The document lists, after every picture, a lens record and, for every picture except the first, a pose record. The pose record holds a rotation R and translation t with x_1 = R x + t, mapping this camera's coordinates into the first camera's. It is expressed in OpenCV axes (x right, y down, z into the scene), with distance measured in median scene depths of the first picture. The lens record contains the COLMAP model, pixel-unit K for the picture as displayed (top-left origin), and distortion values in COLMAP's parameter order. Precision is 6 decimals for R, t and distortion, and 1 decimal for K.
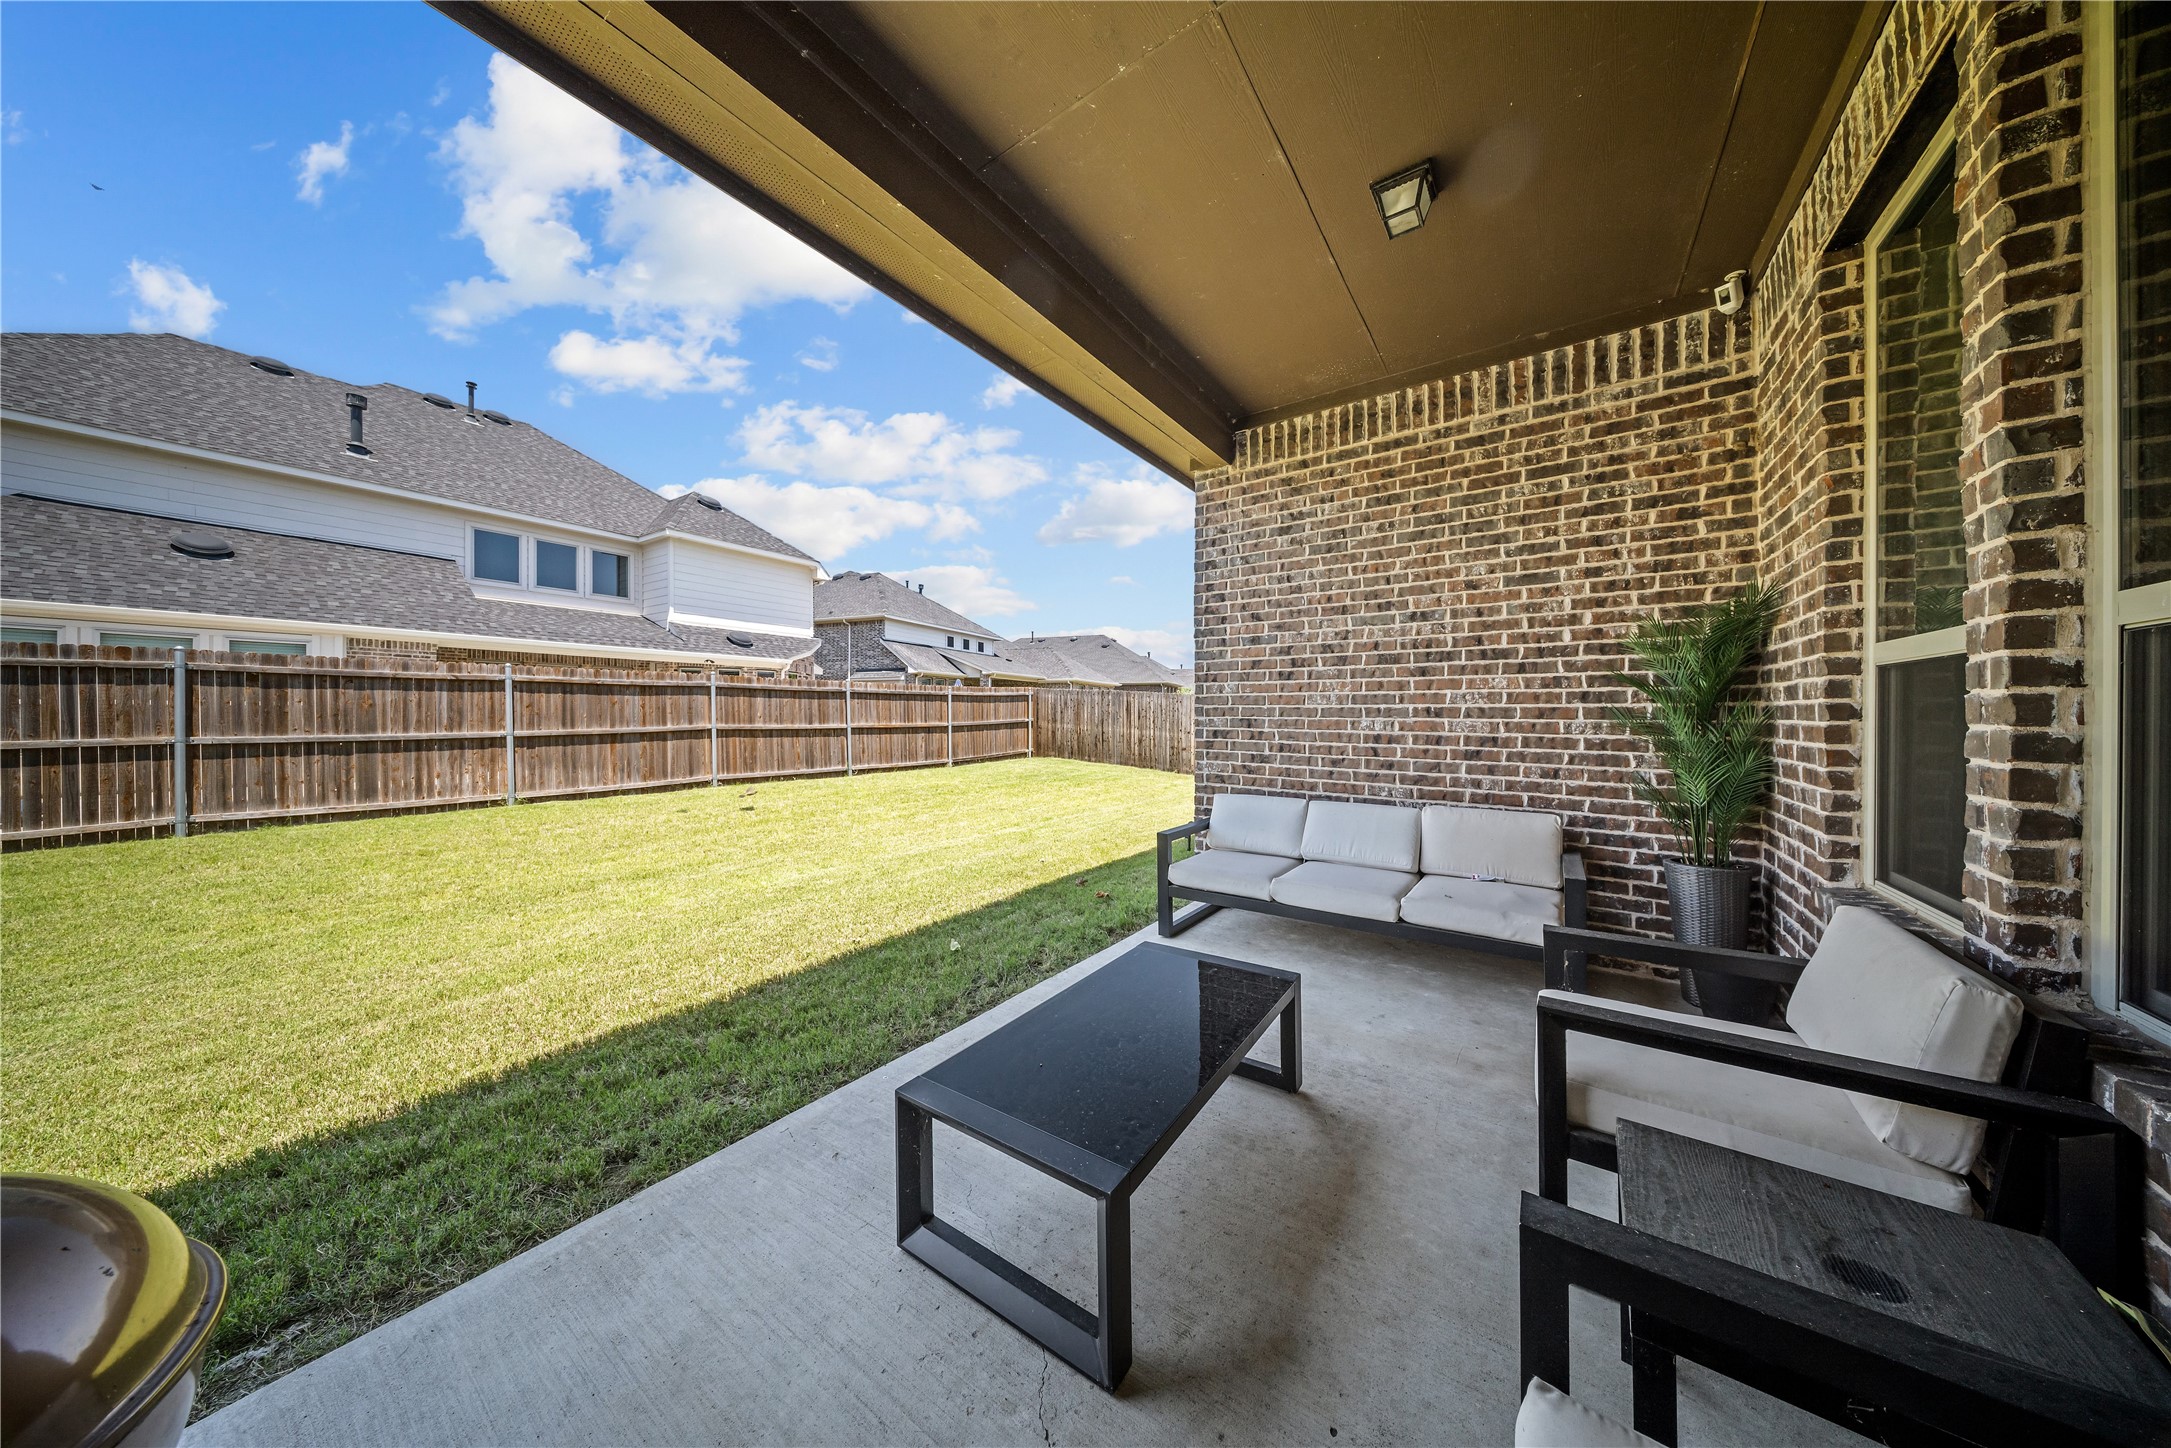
lens RADIAL K [[638.4, 0, 1084.8], [0, 638.4, 732.4], [0, 0, 1]] dist [0.004868, -0.001942]
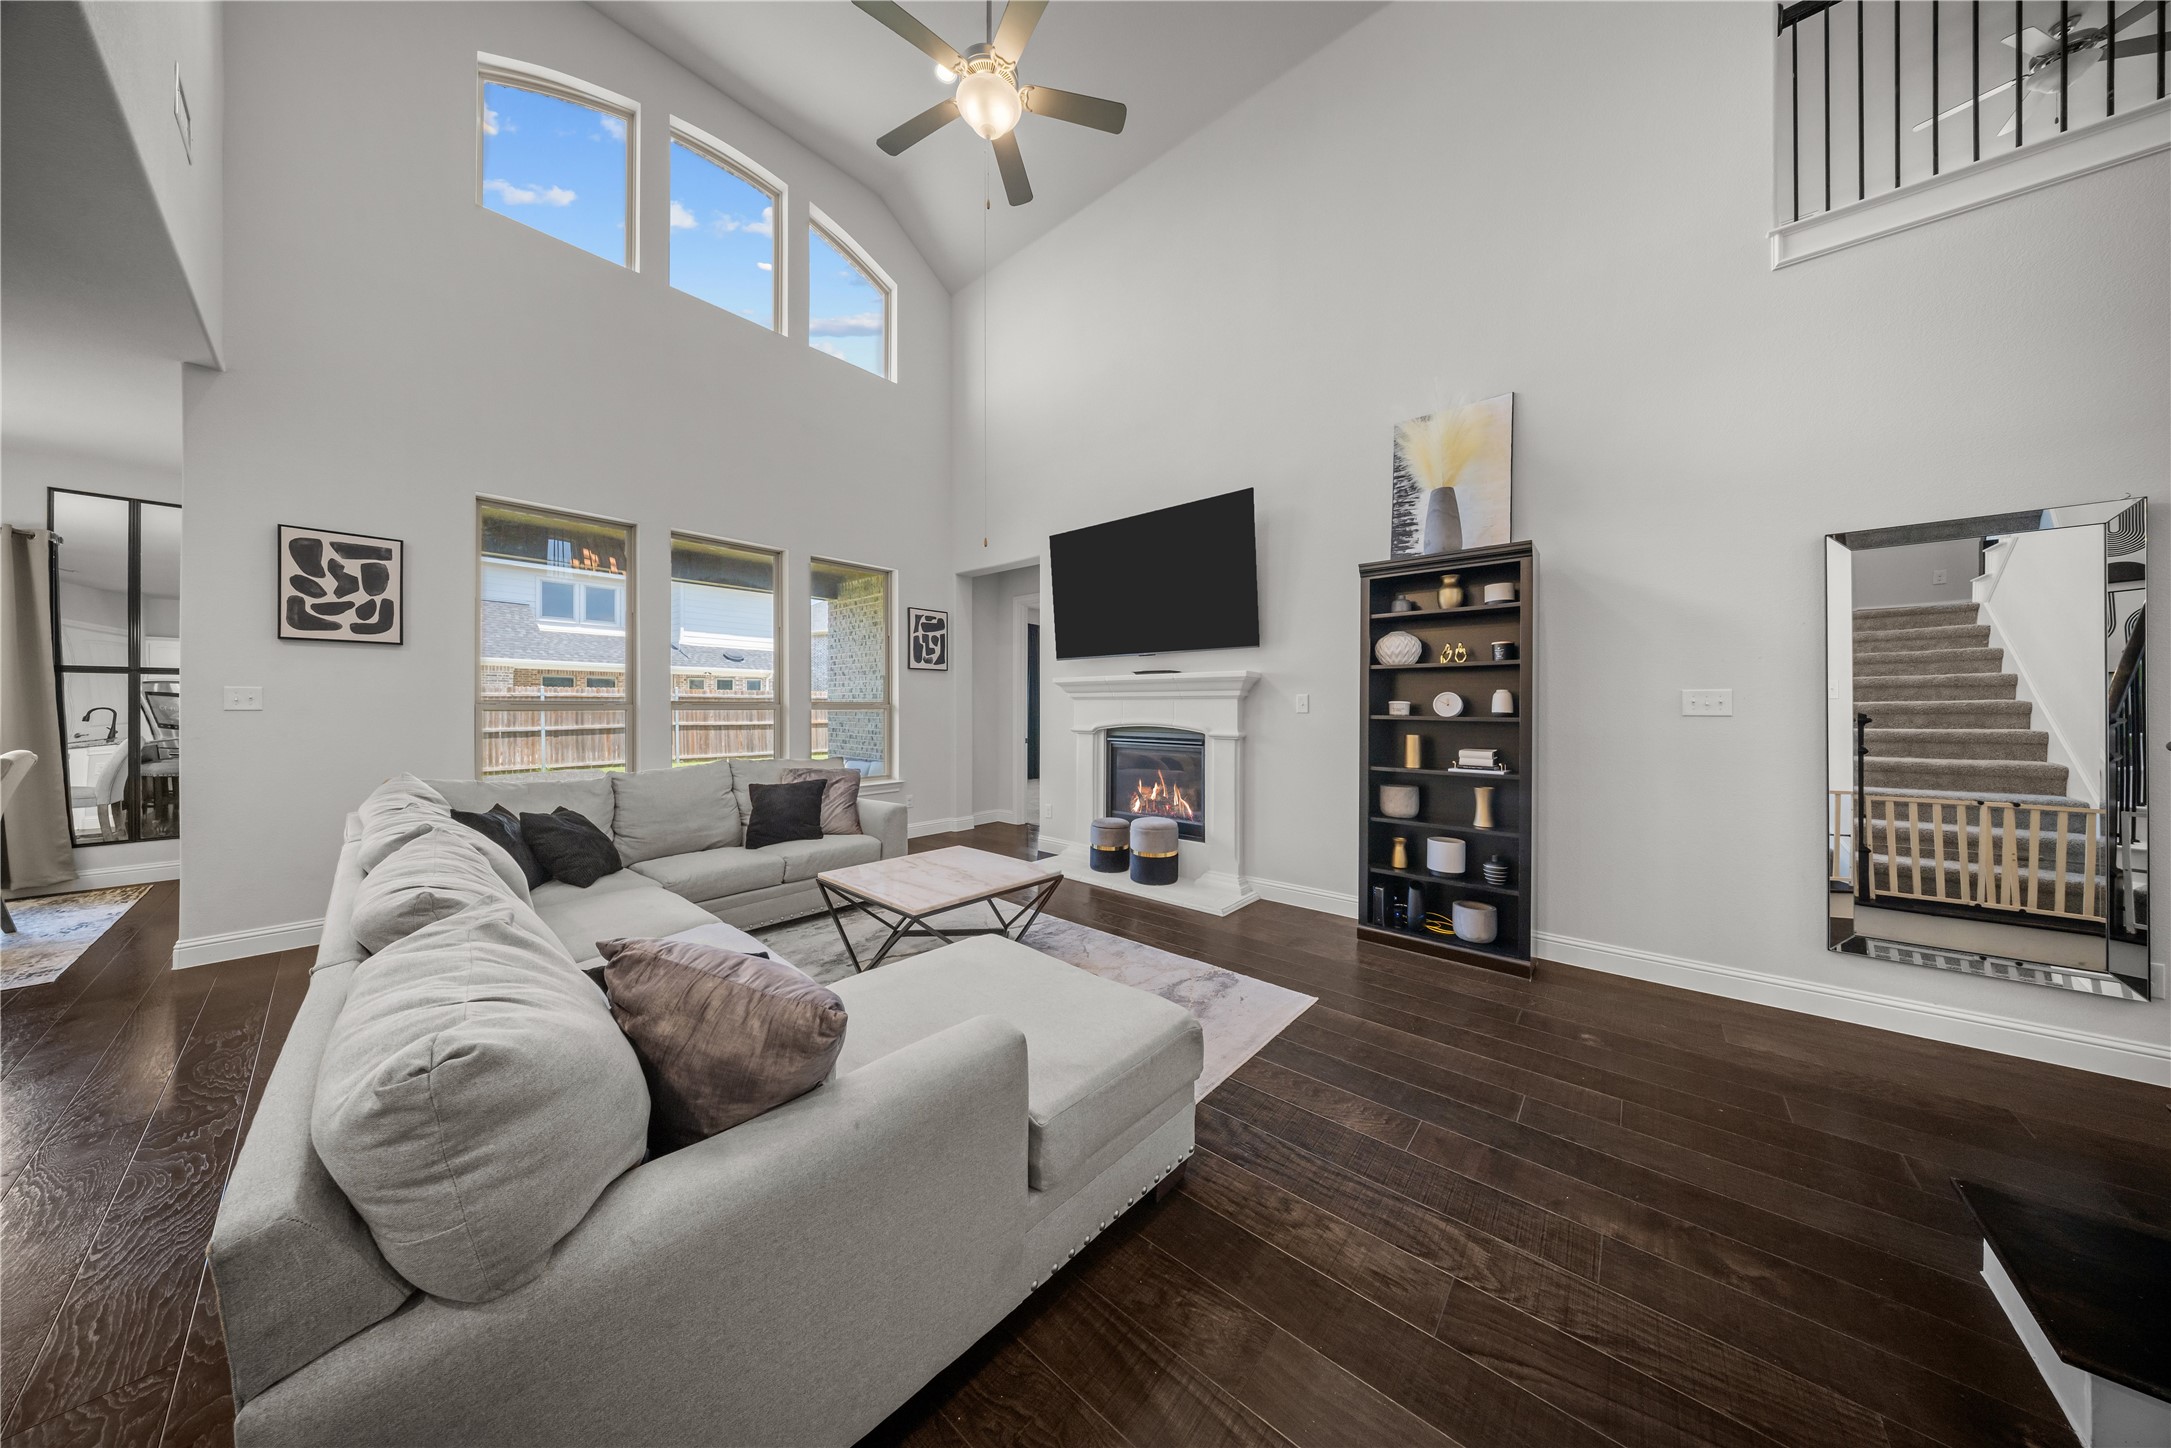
lens RADIAL K [[637.7, 0, 1097.8], [0, 637.7, 703.6], [0, 0, 1]] dist [-0.001266, -0.000117]
pose [[0.997148, -0.003238, -0.075403, 0.457210], [0.000792, 0.999473, -0.032444, -0.005526], [0.075469, 0.032292, 0.996625, -0.372697]]
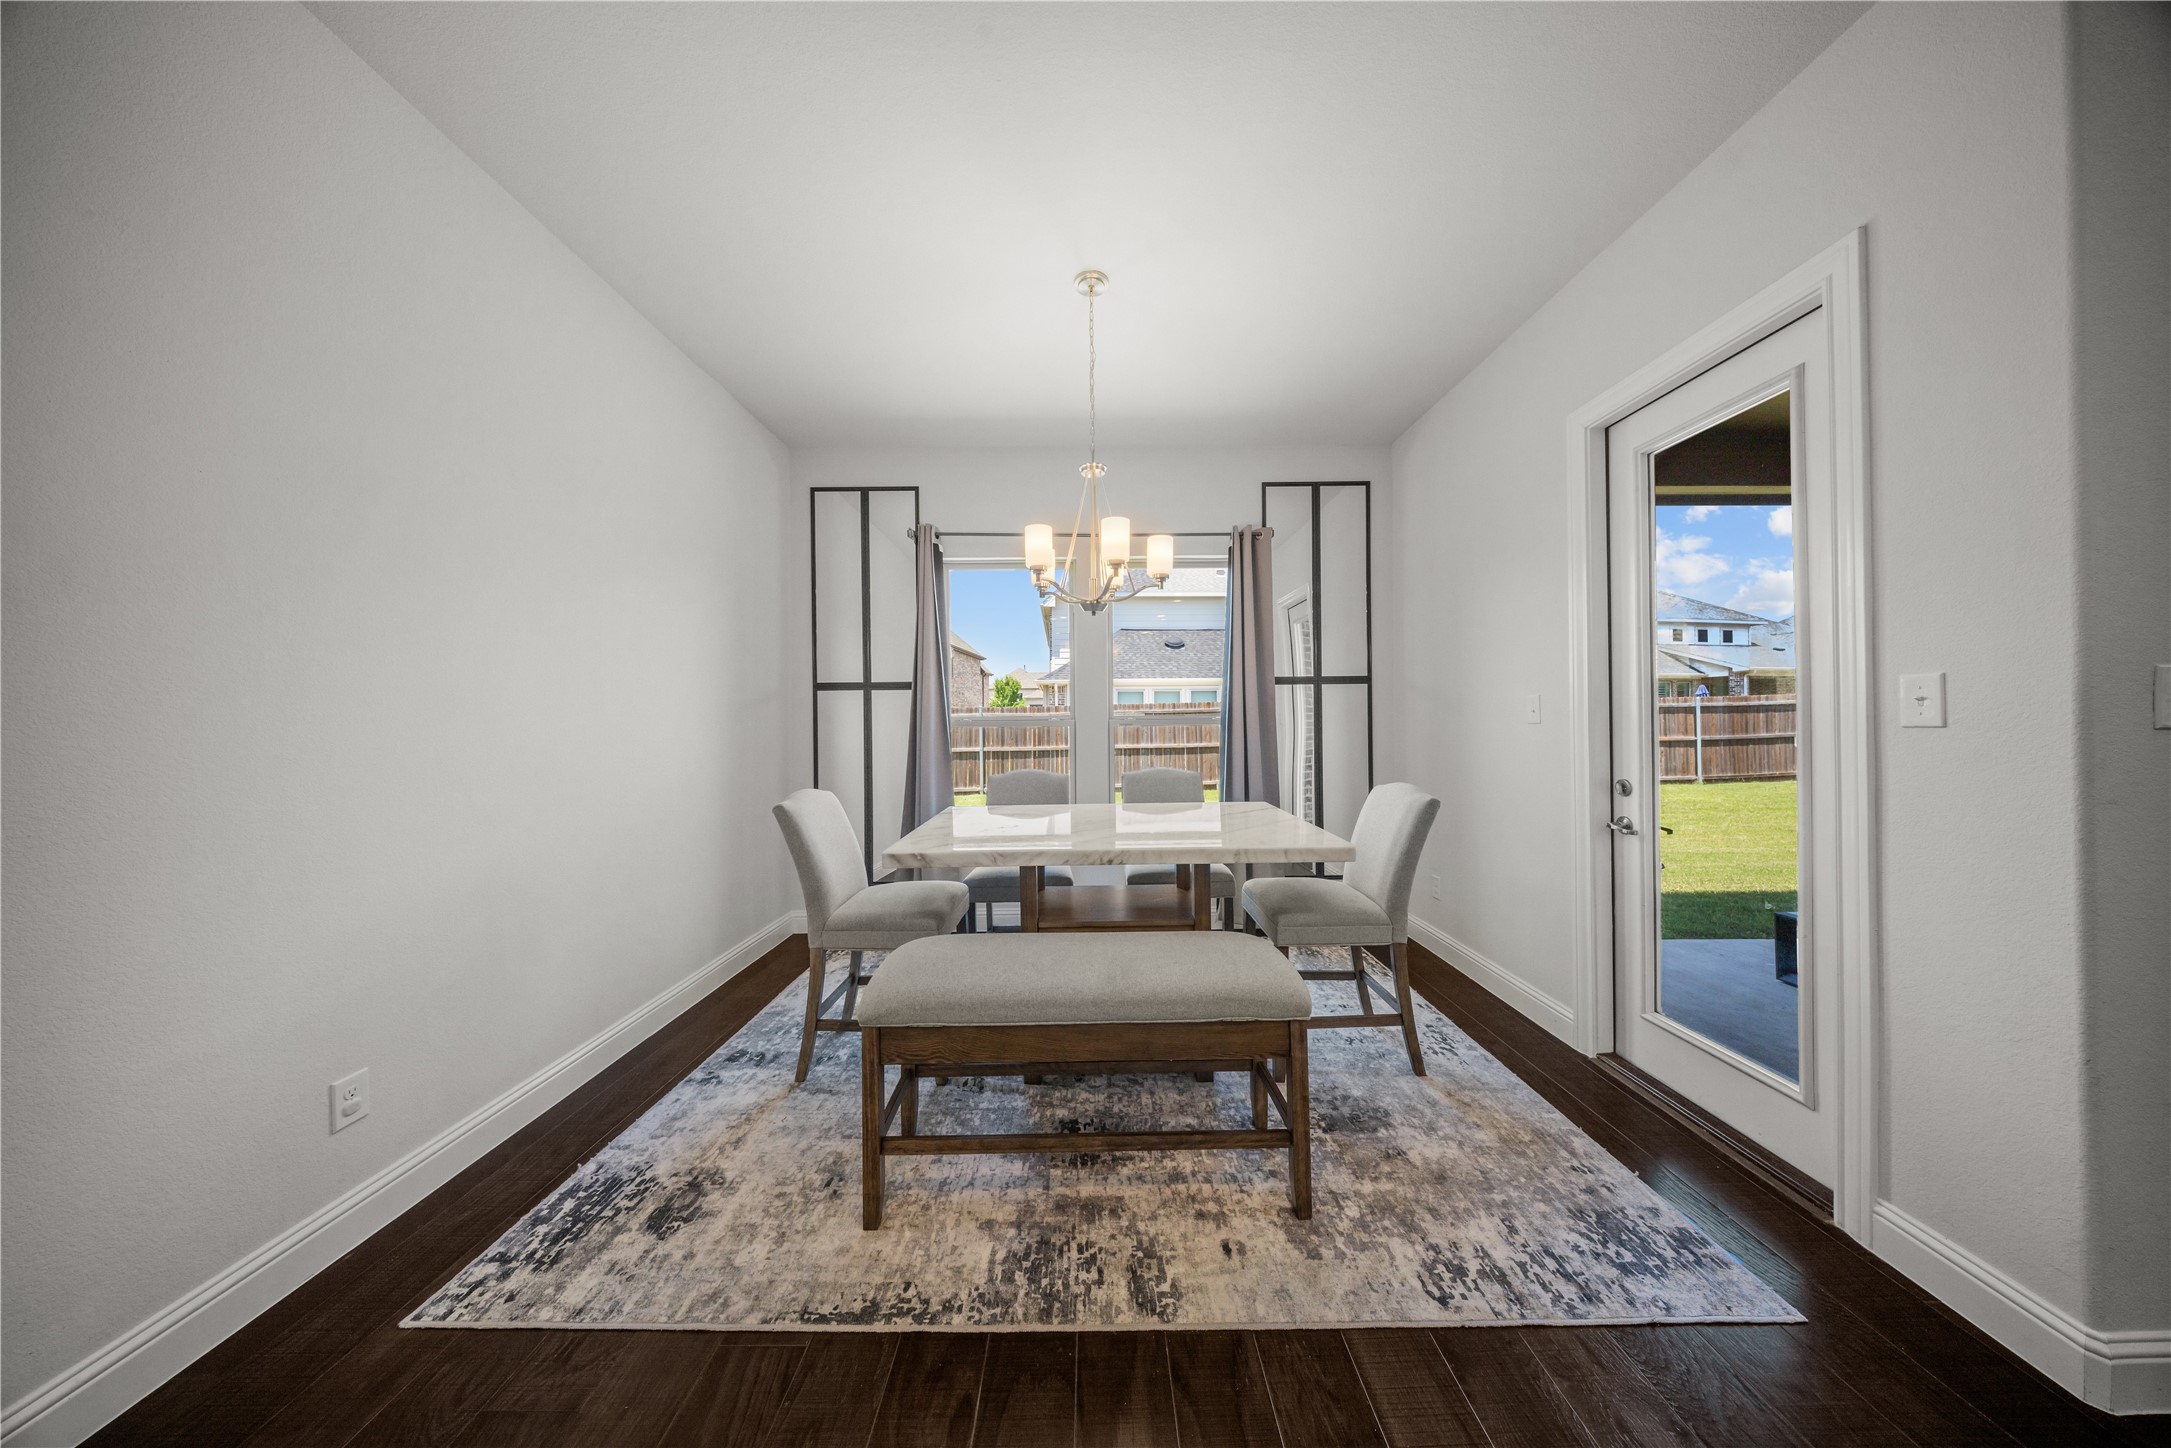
lens RADIAL K [[634.9, 0, 1092.4], [0, 634.9, 715.4], [0, 0, 1]] dist [0.008797, -0.004029]
pose [[0.593100, -0.016446, -0.804961, 0.017012], [-0.012399, 0.999486, -0.029555, -0.009169], [0.805033, 0.027510, 0.592592, -0.323410]]
